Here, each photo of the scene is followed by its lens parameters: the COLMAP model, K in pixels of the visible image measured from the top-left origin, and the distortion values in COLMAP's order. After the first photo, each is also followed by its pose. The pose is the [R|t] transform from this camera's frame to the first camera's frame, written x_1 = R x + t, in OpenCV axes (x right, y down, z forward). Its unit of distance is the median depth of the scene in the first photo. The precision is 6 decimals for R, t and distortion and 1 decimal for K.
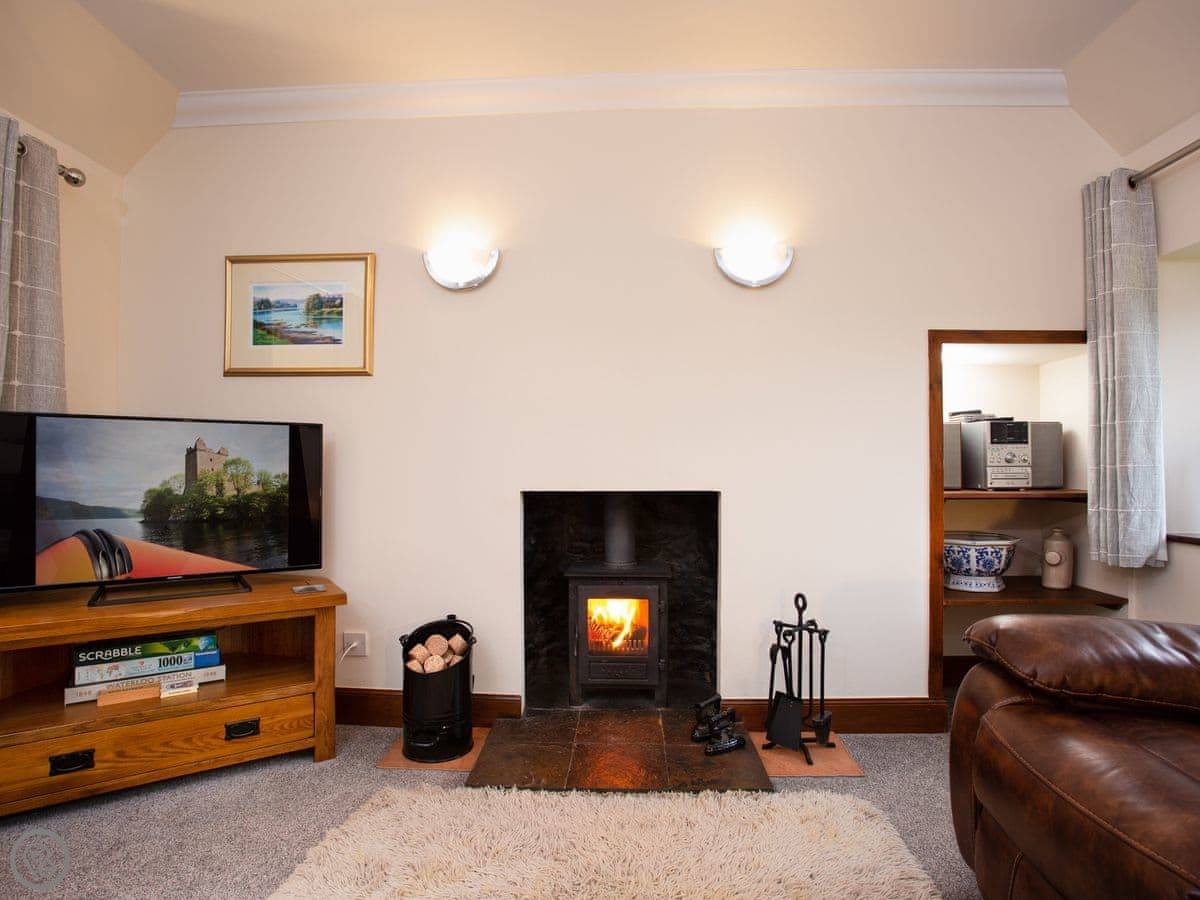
lens RADIAL K [[655.3, 0, 600.0], [0, 655.3, 450.0], [0, 0, 1]] dist [-0.047238, 0.001428]
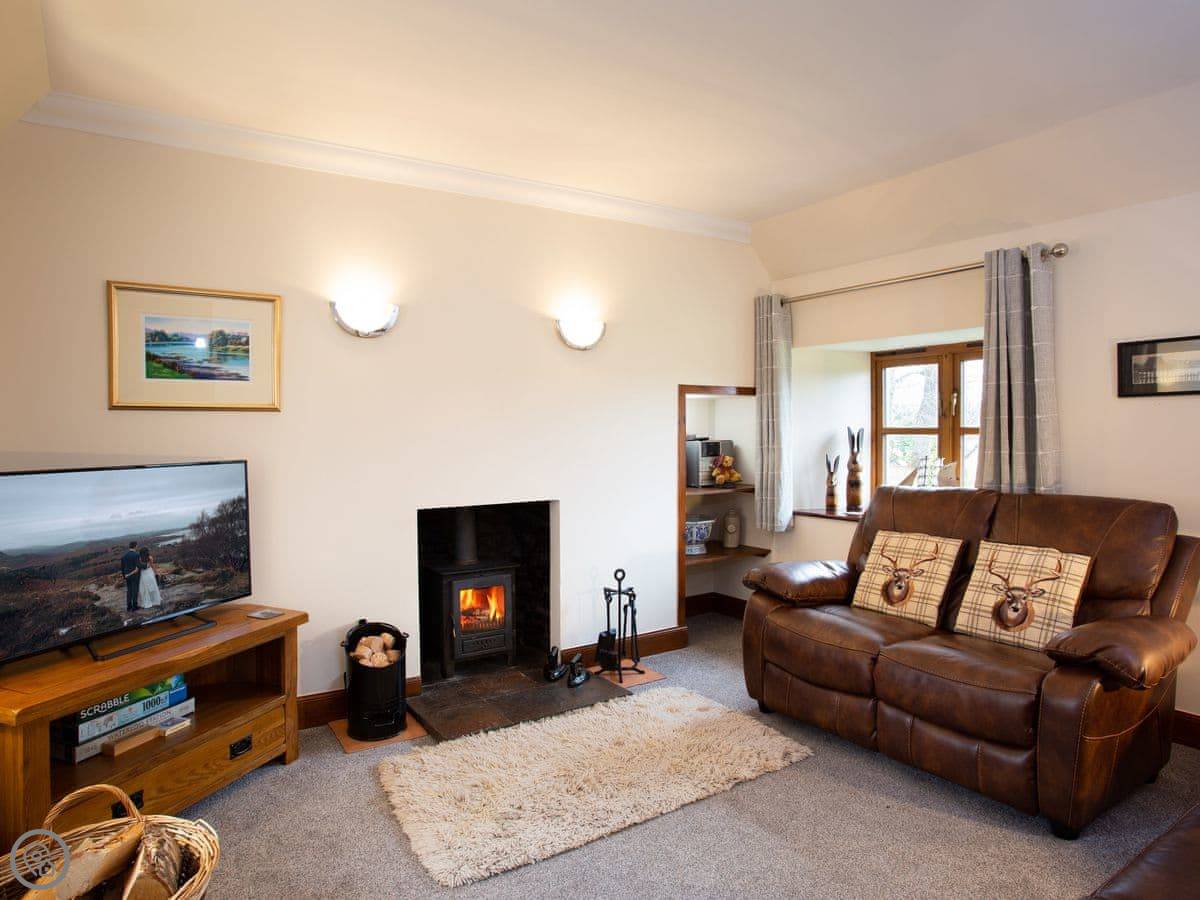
lens RADIAL K [[746.8, 0, 600.0], [0, 746.8, 450.0], [0, 0, 1]] dist [-0.046855, -0.000054]
pose [[0.810579, -0.023876, 0.585142, -0.656492], [-0.008551, 0.998580, 0.052591, -0.123263], [-0.585567, -0.047633, 0.809224, -0.302793]]
